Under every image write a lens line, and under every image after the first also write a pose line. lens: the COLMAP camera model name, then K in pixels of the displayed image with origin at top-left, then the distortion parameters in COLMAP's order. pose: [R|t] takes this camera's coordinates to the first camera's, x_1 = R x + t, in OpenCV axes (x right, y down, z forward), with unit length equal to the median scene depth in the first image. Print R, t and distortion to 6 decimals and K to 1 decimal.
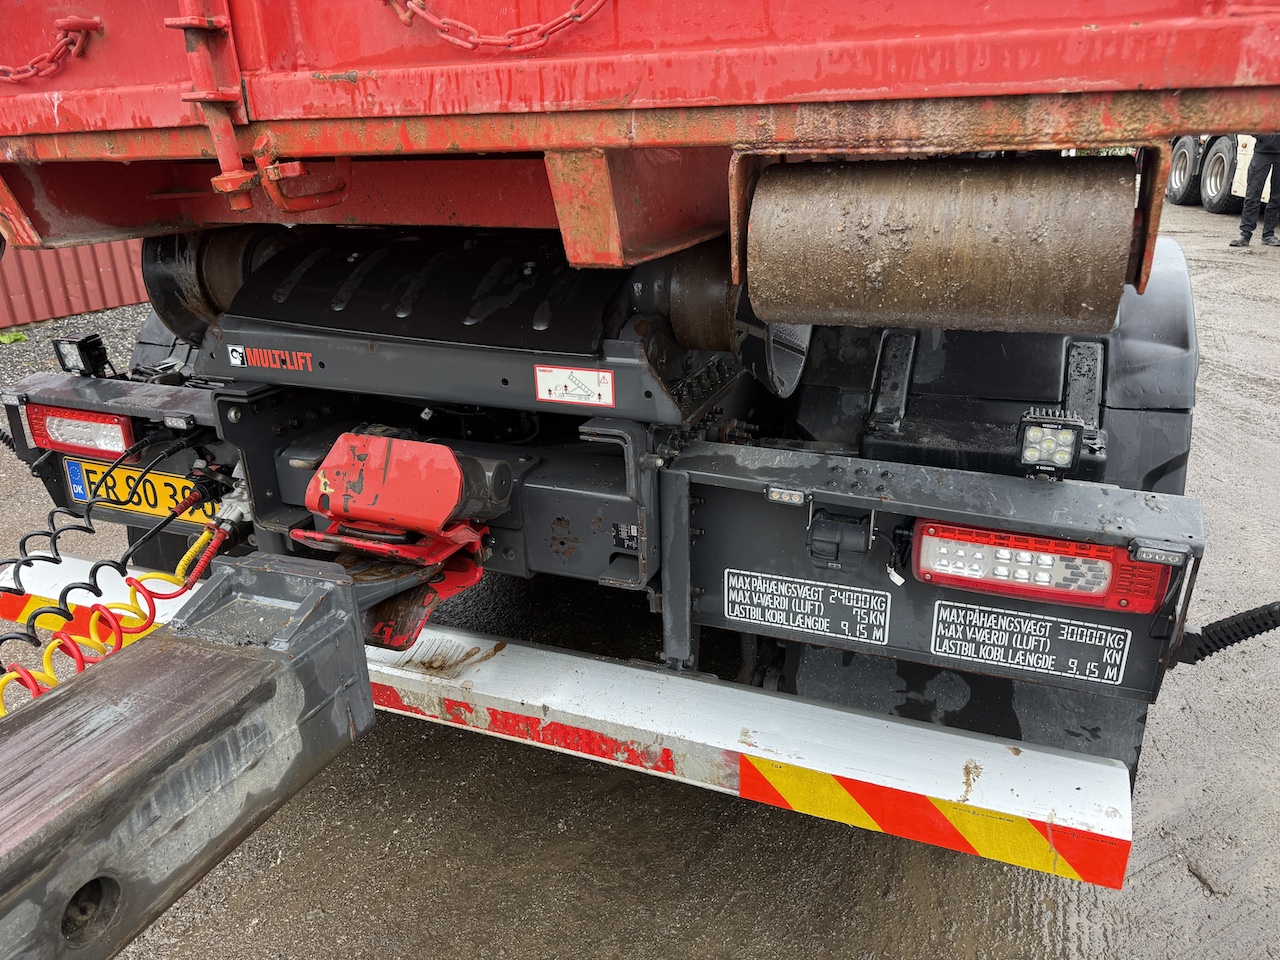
lens RADIAL K [[906.8, 0, 638.1], [0, 906.8, 491.4], [0, 0, 1]] dist [0.030057, -0.034412]
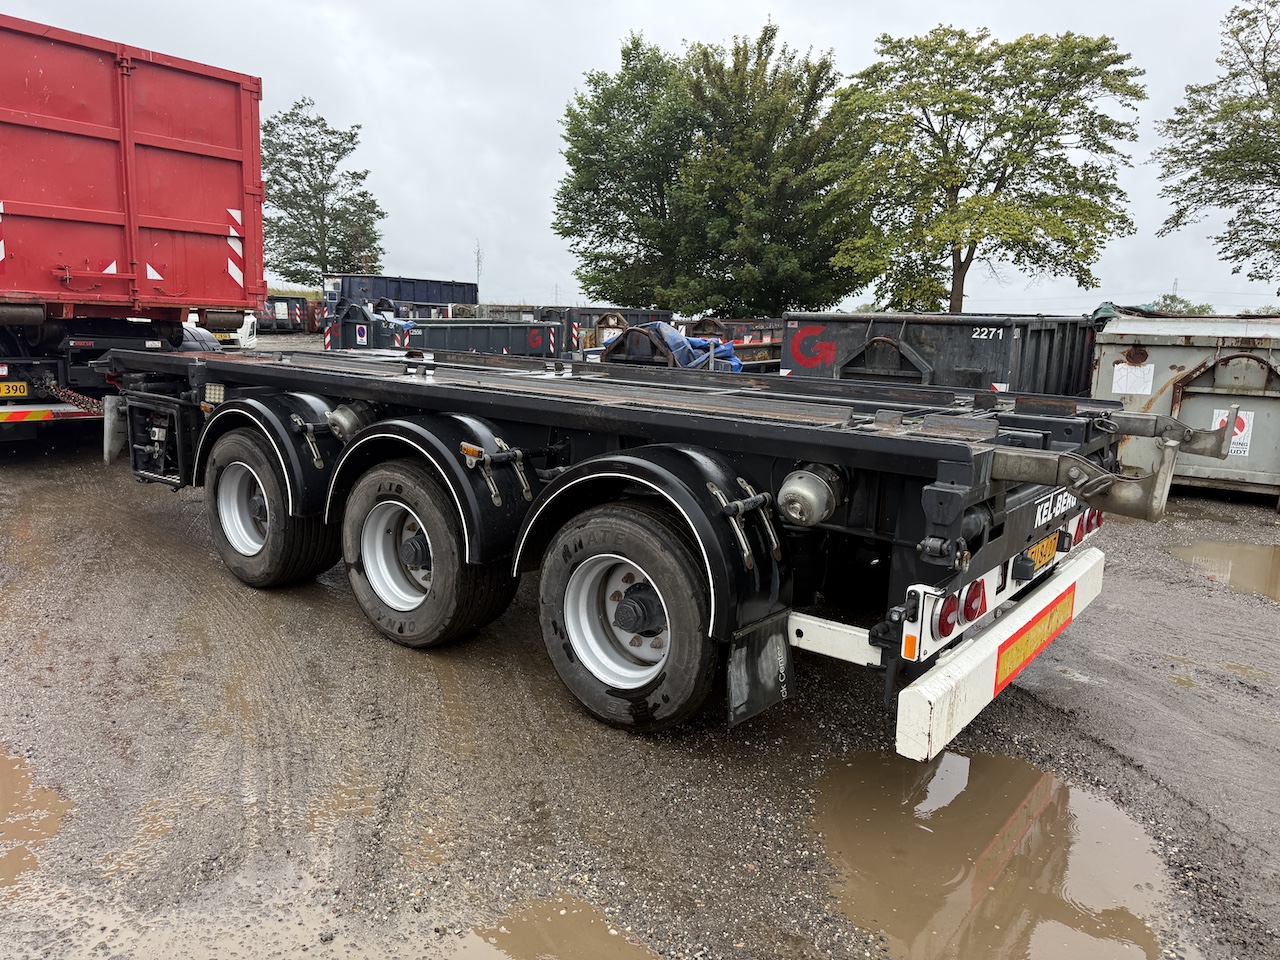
lens RADIAL K [[906.8, 0, 637.7], [0, 906.8, 486.8], [0, 0, 1]] dist [0.030057, -0.034412]
pose [[0.270589, -0.134076, 0.953313, -5.091065], [0.301241, 0.952317, 0.048432, 1.455648], [-0.914350, 0.274072, 0.298075, -3.468853]]
